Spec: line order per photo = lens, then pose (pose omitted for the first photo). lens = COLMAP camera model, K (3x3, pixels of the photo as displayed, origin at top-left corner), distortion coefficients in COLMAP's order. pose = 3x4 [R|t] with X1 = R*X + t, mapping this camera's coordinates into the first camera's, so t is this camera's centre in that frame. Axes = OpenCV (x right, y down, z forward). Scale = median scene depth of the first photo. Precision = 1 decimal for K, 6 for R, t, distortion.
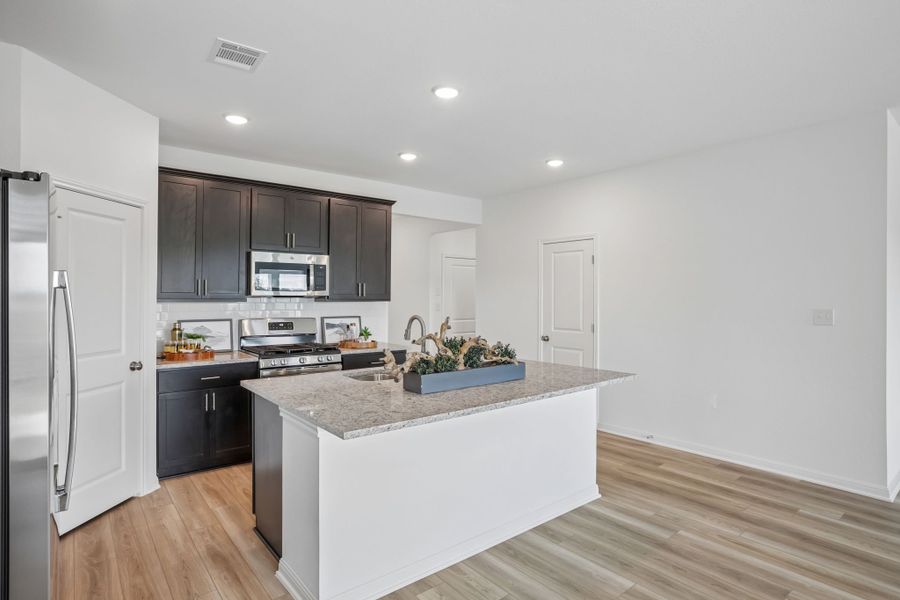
lens RADIAL K [[473.0, 0, 454.2], [0, 473.0, 297.4], [0, 0, 1]] dist [-0.000054, 0.000524]
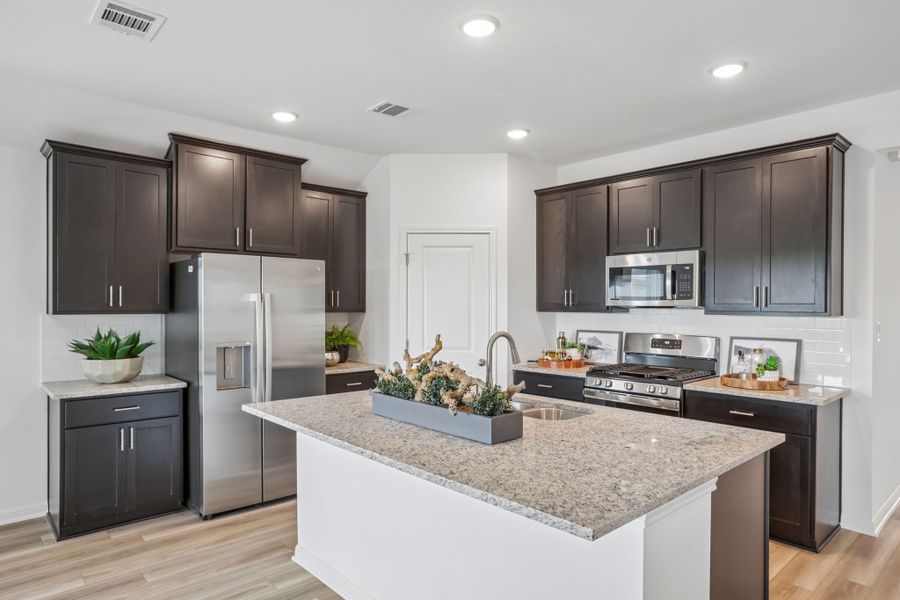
lens RADIAL K [[543.8, 0, 462.3], [0, 543.8, 311.0], [0, 0, 1]] dist [0.001254, 0.003273]
pose [[0.065123, 0.006836, -0.997854, 0.708846], [-0.004734, 0.999967, 0.006541, 0.000195], [0.997866, 0.004297, 0.065153, 0.792011]]
